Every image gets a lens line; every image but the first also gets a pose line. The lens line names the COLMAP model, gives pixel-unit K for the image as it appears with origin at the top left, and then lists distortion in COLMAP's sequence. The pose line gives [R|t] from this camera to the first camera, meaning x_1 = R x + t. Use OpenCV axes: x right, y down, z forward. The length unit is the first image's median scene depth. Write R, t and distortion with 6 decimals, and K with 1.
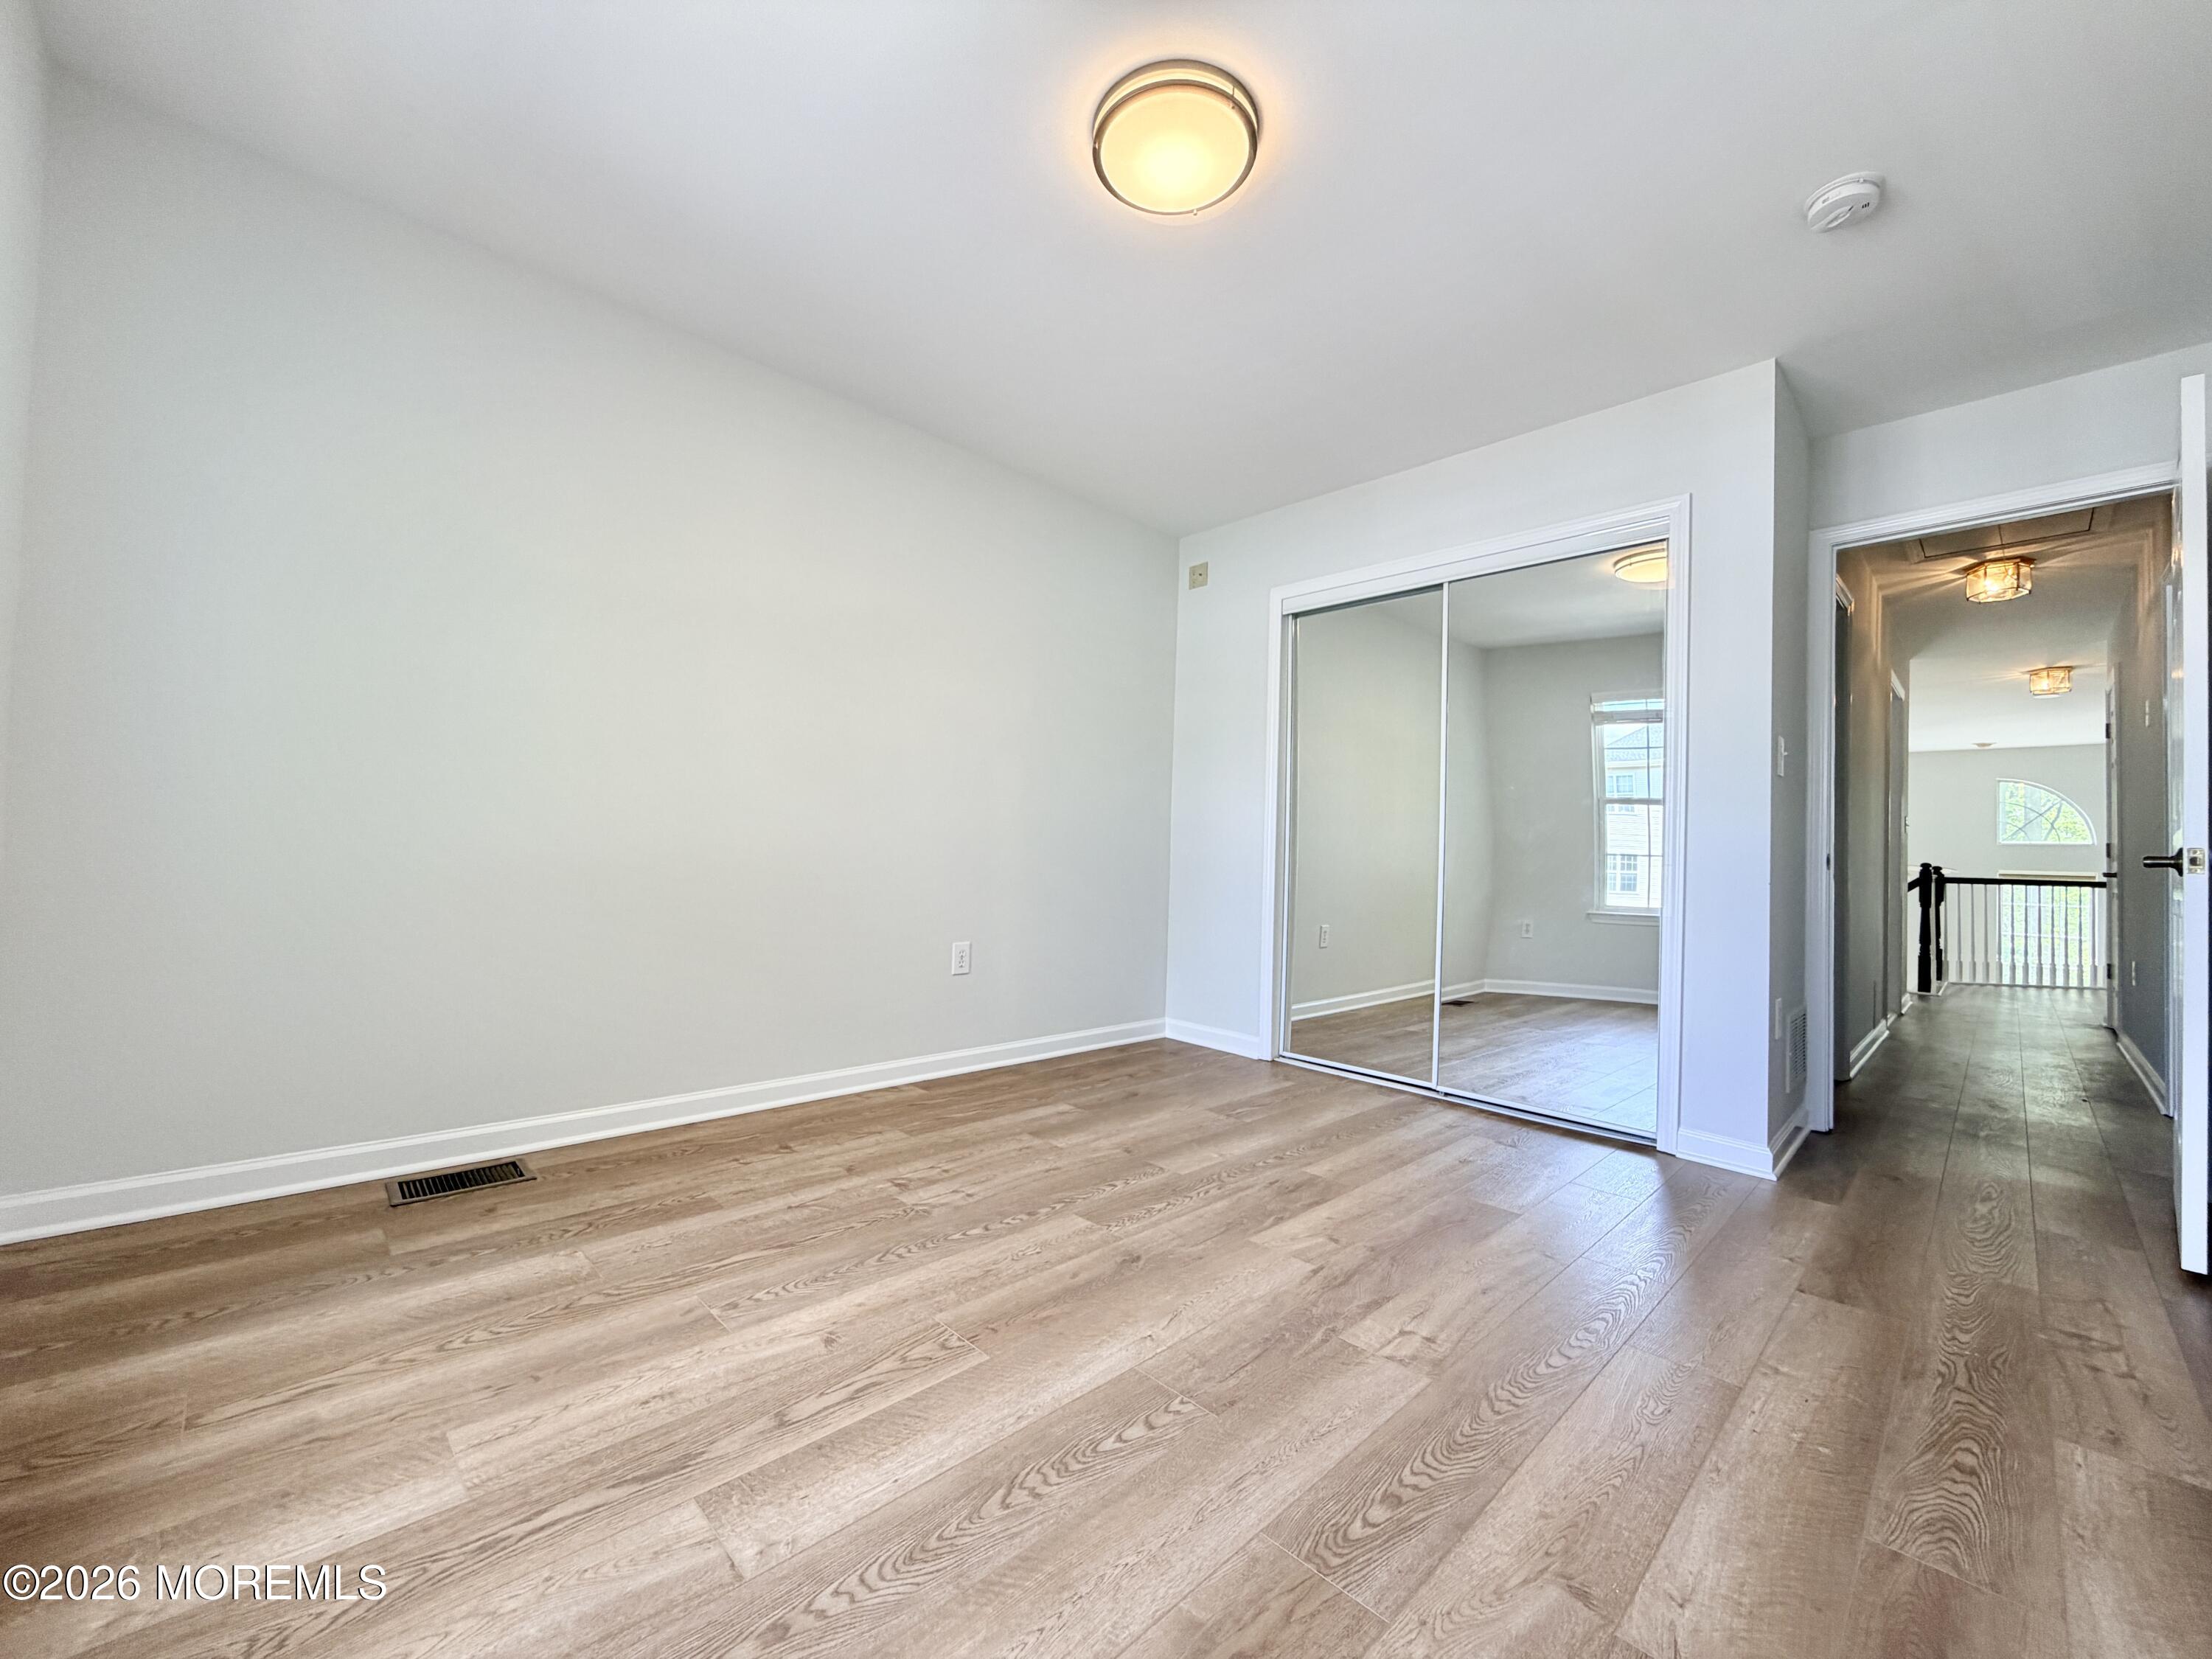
lens RADIAL K [[879.3, 0, 1098.5], [0, 879.3, 825.0], [0, 0, 1]] dist [-0.001620, -0.000104]
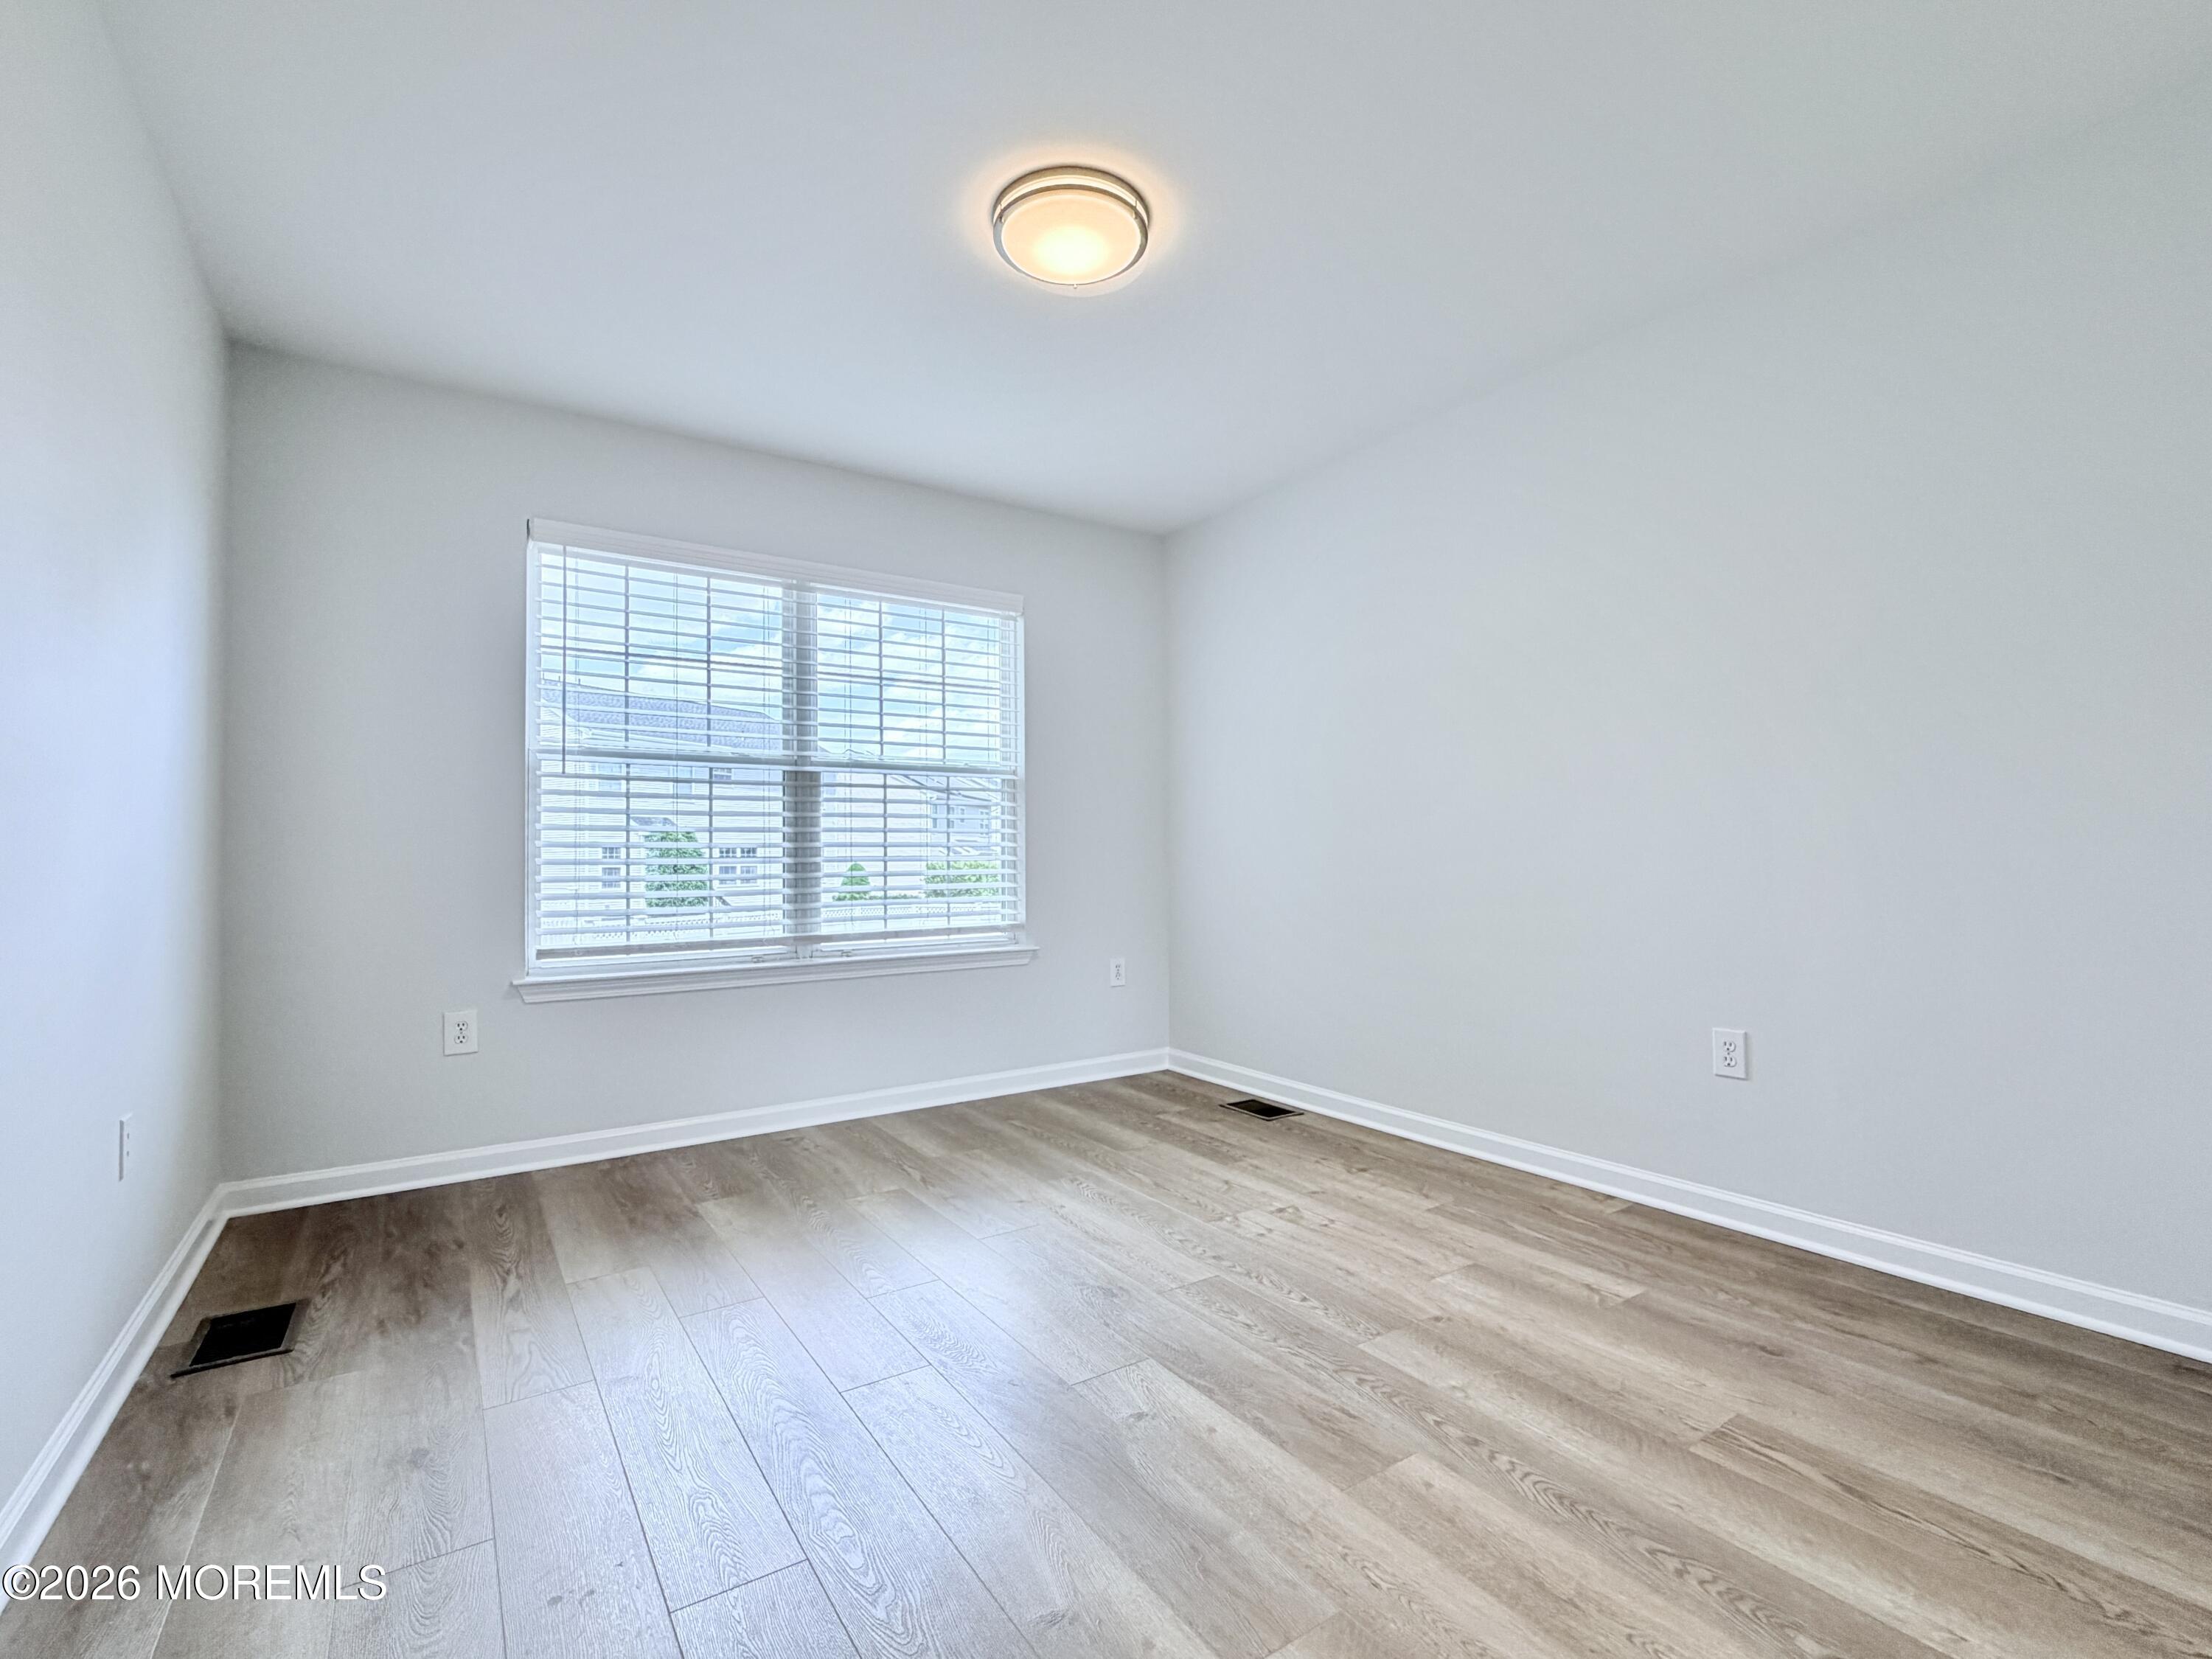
lens RADIAL K [[1035.7, 0, 1117.8], [0, 1035.7, 826.5], [0, 0, 1]] dist [-0.006669, -0.001415]
pose [[-0.187800, -0.061194, -0.980299, 0.952204], [0.035471, 0.996984, -0.069031, 0.027698], [0.981567, -0.047736, -0.185063, 0.957487]]
